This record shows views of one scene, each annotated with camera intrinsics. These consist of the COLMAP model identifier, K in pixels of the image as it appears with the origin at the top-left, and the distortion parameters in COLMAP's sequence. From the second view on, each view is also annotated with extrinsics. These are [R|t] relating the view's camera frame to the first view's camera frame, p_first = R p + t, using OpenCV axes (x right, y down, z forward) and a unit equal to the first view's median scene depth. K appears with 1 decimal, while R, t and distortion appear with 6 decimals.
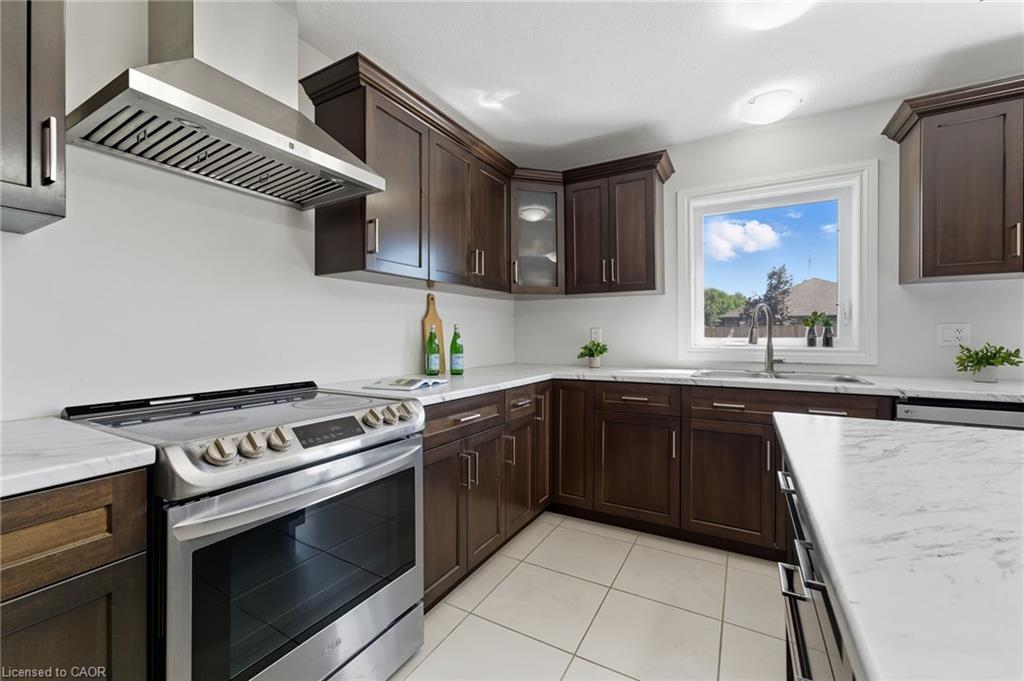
lens RADIAL K [[414.4, 0, 513.8], [0, 414.4, 338.1], [0, 0, 1]] dist [0.001470, 0.000695]
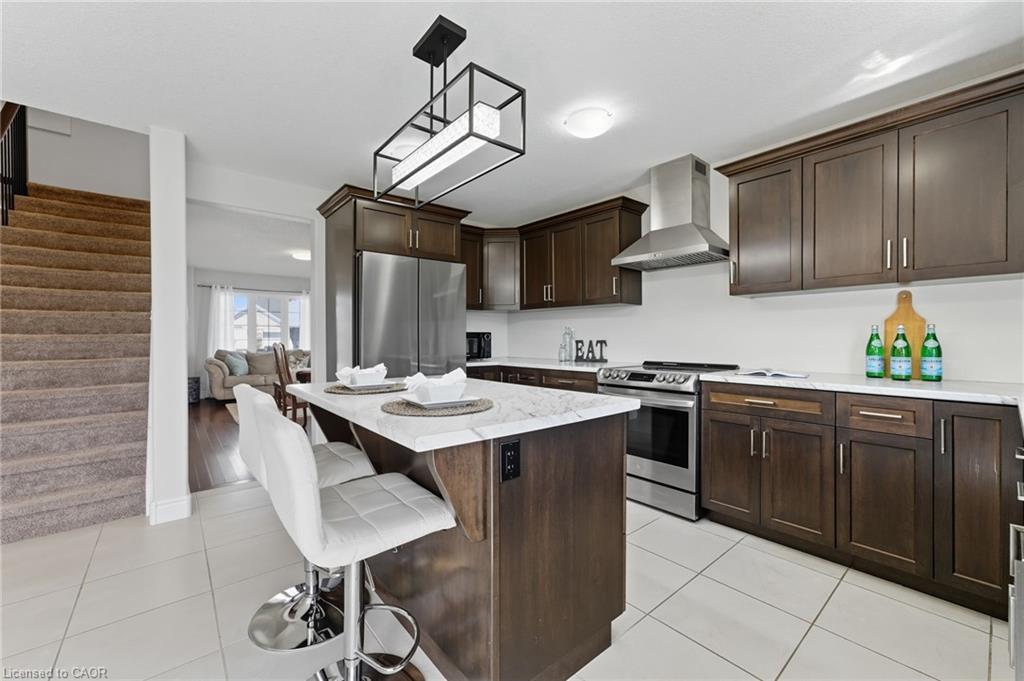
lens RADIAL K [[414.4, 0, 515.2], [0, 414.4, 342.2], [0, 0, 1]] dist [0.001470, 0.000695]
pose [[-0.356663, 0.001283, -0.934232, 1.040128], [0.000131, 0.999999, 0.001323, 0.005579], [0.934233, 0.000349, -0.356663, 0.585449]]
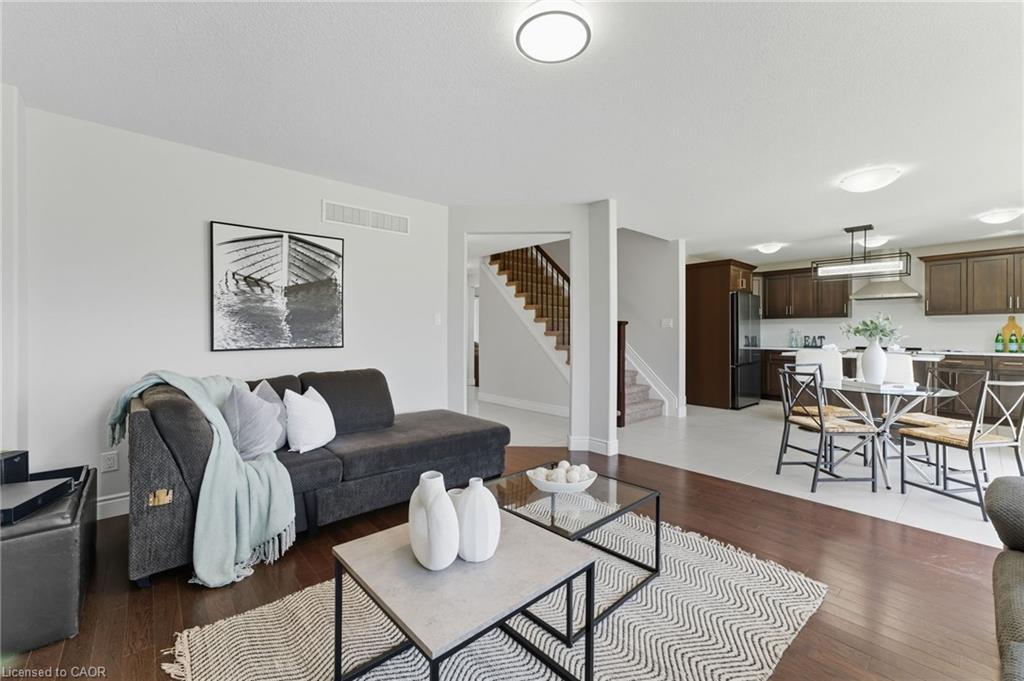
lens RADIAL K [[414.4, 0, 507.8], [0, 414.4, 337.4], [0, 0, 1]] dist [0.001470, 0.000695]
pose [[-0.320268, 0.000200, -0.947327, 2.980844], [-0.002711, 0.999996, 0.001127, 0.013054], [0.947323, 0.002929, -0.320266, -0.877657]]
